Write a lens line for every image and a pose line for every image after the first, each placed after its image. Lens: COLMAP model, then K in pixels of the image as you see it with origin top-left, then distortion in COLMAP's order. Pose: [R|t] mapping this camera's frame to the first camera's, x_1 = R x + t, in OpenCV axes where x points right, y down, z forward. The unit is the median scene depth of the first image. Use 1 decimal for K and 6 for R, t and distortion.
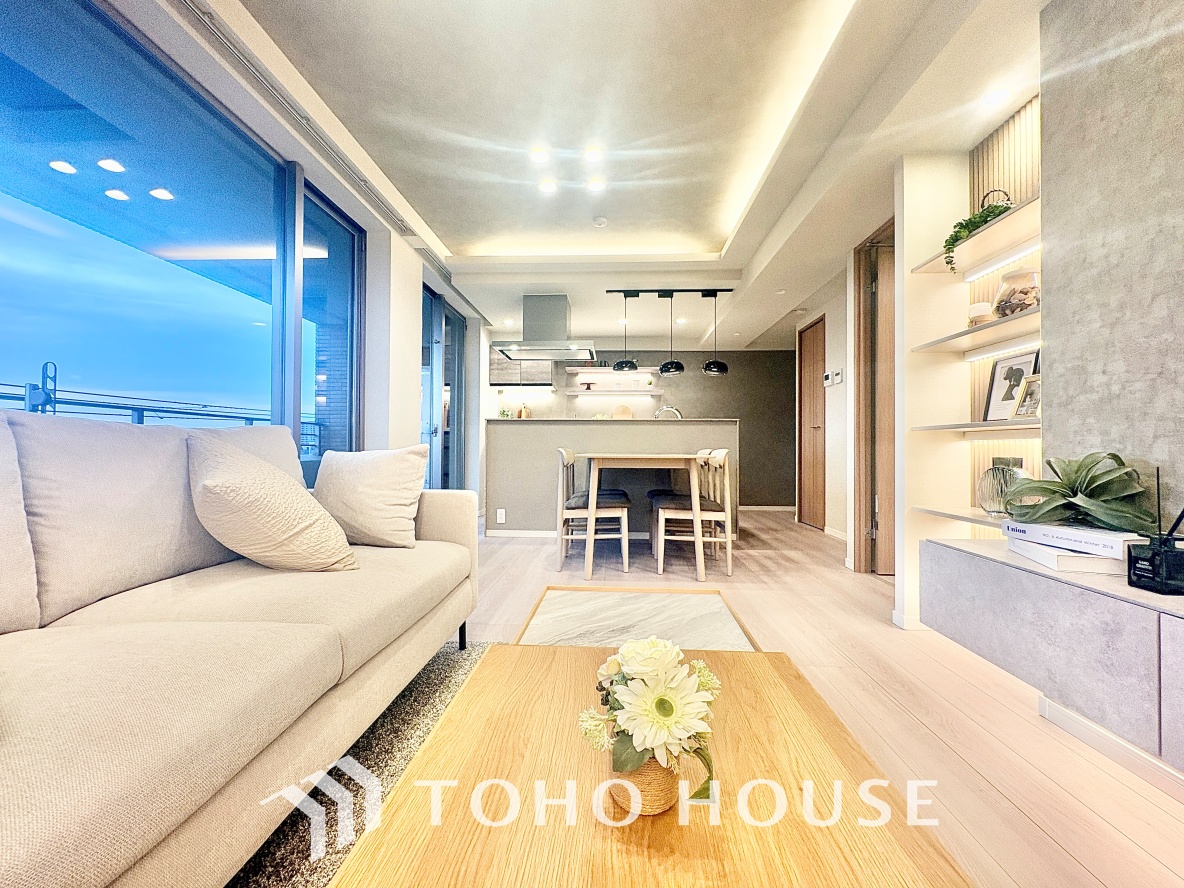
lens RADIAL K [[471.9, 0, 592.2], [0, 471.9, 446.3], [0, 0, 1]] dist [-0.003798, 0.001852]
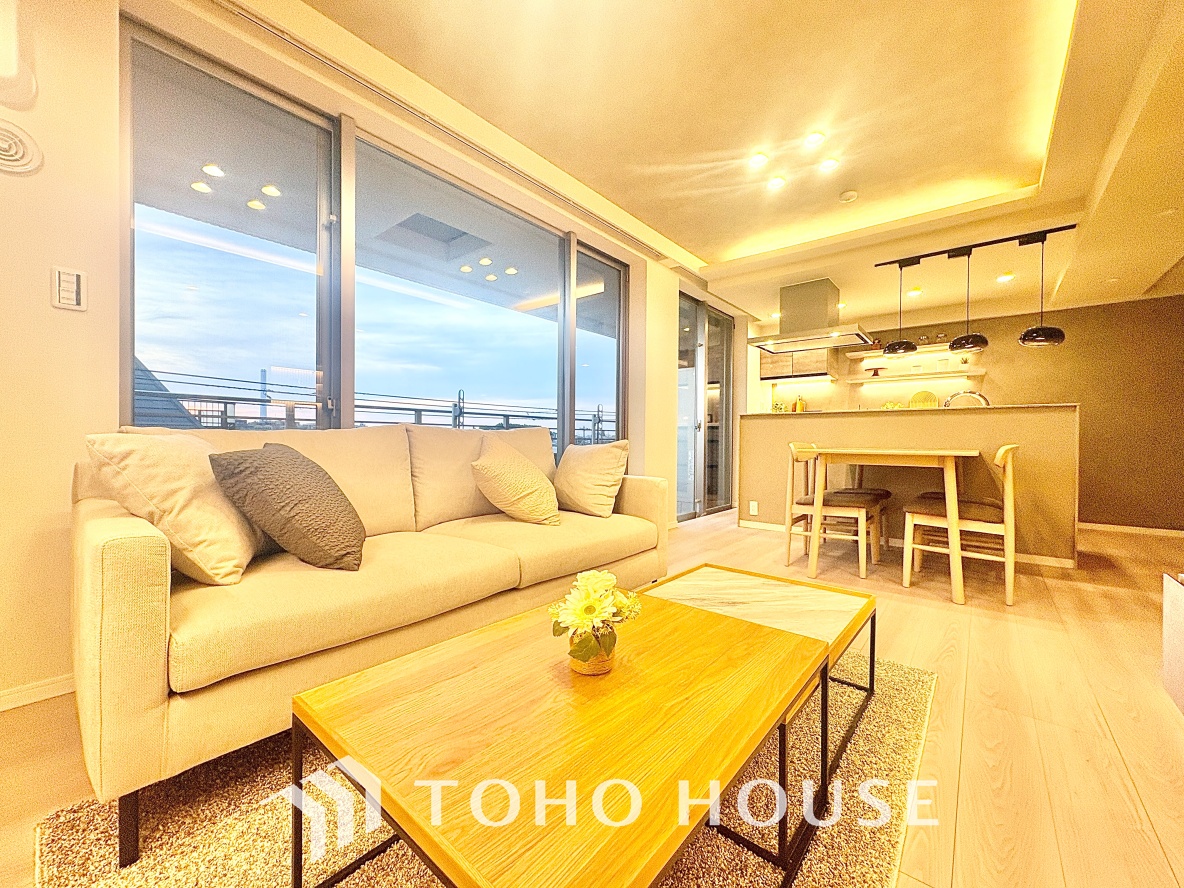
lens RADIAL K [[471.9, 0, 591.0], [0, 471.9, 446.0], [0, 0, 1]] dist [-0.003798, 0.001852]
pose [[0.798362, 0.008371, -0.602120, 0.198914], [0.000296, 0.999898, 0.014293, -0.003676], [0.602178, -0.011589, 0.798278, -0.046865]]
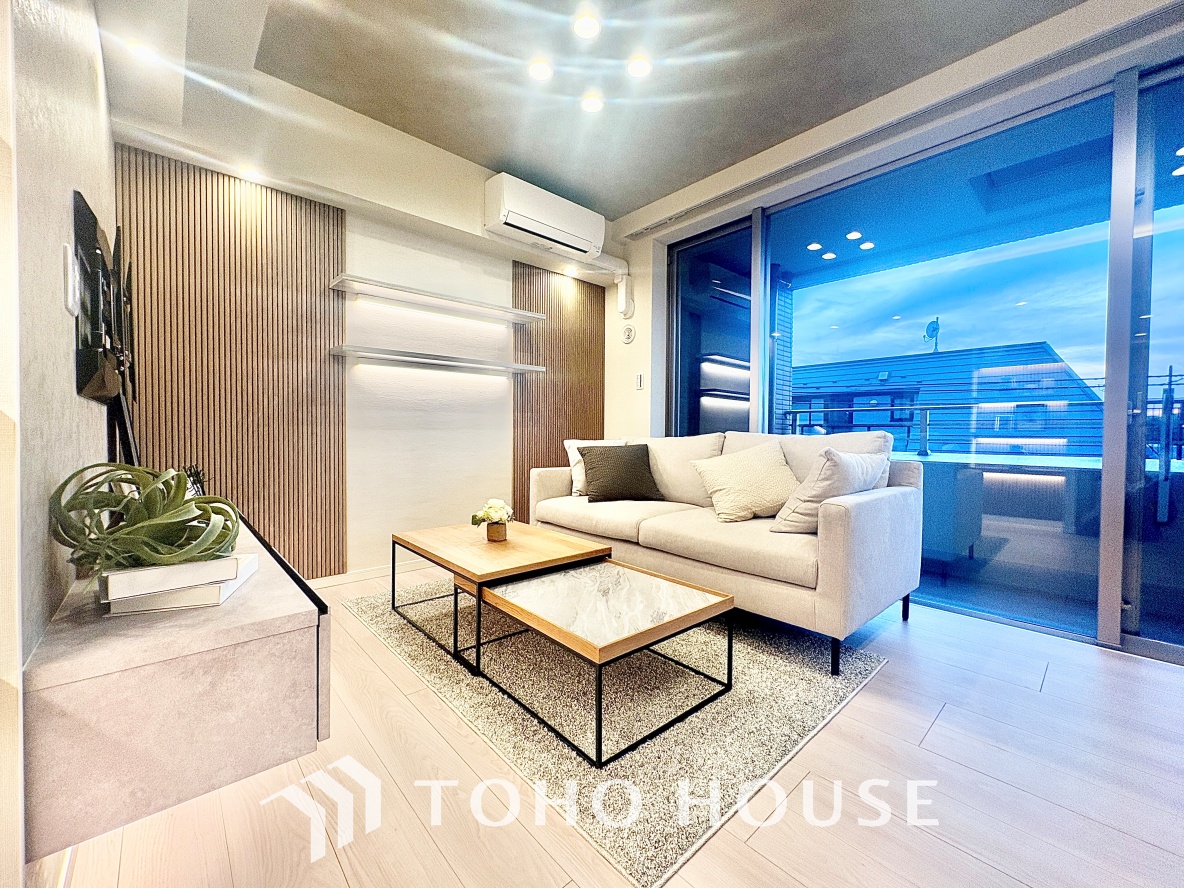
lens RADIAL K [[471.9, 0, 593.5], [0, 471.9, 442.4], [0, 0, 1]] dist [-0.003798, 0.001852]
pose [[-0.703955, 0.000486, -0.710244, 0.415104], [-0.008591, 0.999921, 0.009199, -0.011452], [0.710192, 0.012578, -0.703895, 0.782025]]
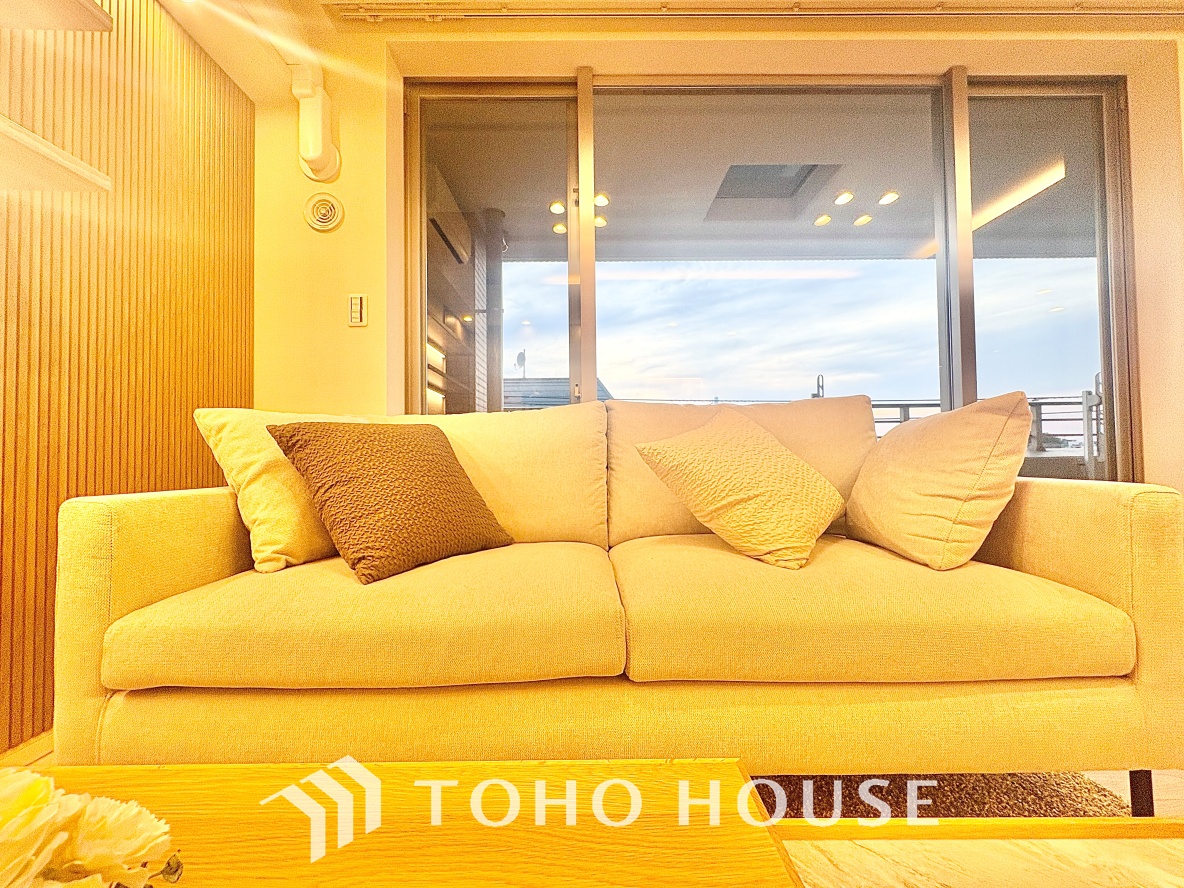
lens RADIAL K [[471.9, 0, 592.8], [0, 471.9, 445.7], [0, 0, 1]] dist [-0.003798, 0.001852]
pose [[0.061036, -0.027859, -0.997747, 0.089751], [0.018839, 0.999465, -0.026755, 0.035853], [0.997958, -0.017163, 0.061529, 0.277107]]
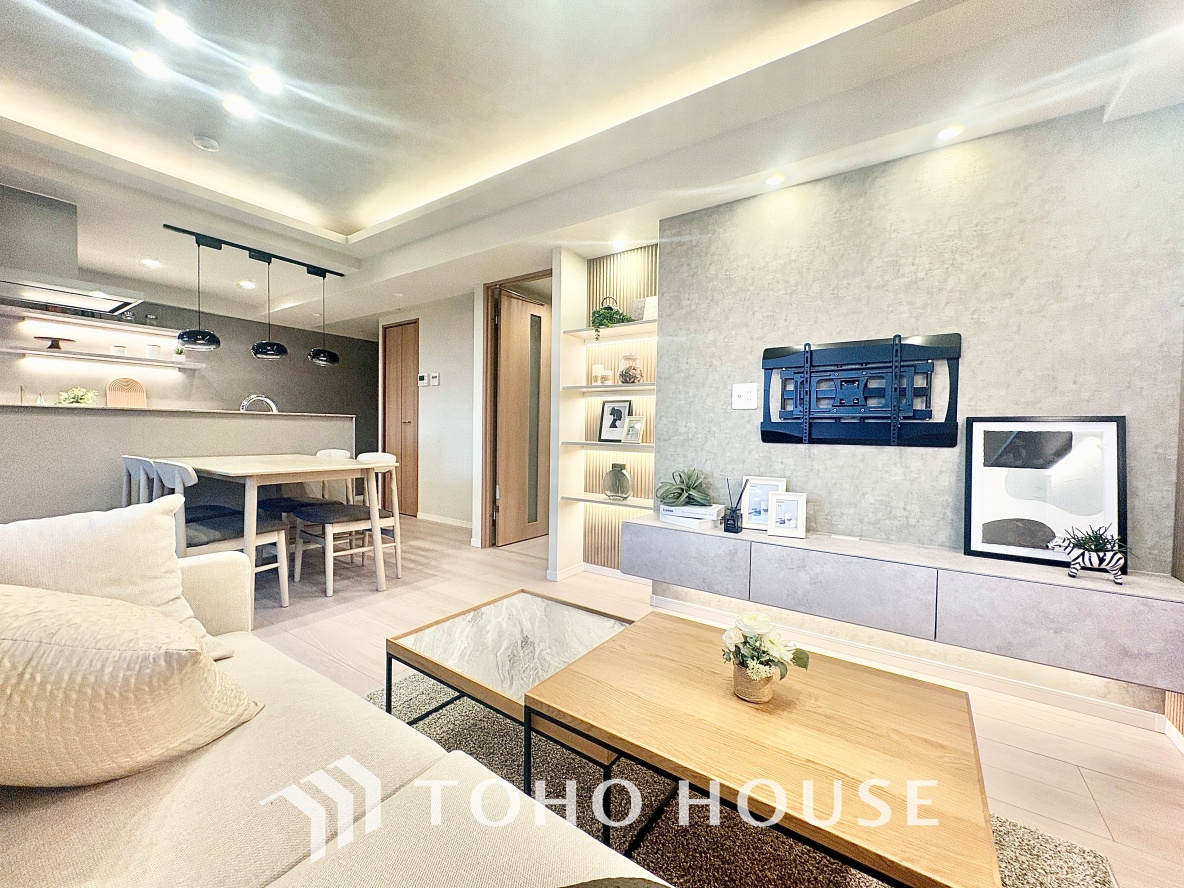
lens RADIAL K [[471.9, 0, 594.1], [0, 471.9, 445.3], [0, 0, 1]] dist [-0.003798, 0.001852]
pose [[0.521967, -0.025030, 0.852599, -0.344959], [-0.019272, 0.998968, 0.041126, -0.062031], [-0.852748, -0.037898, 0.520946, 0.112728]]
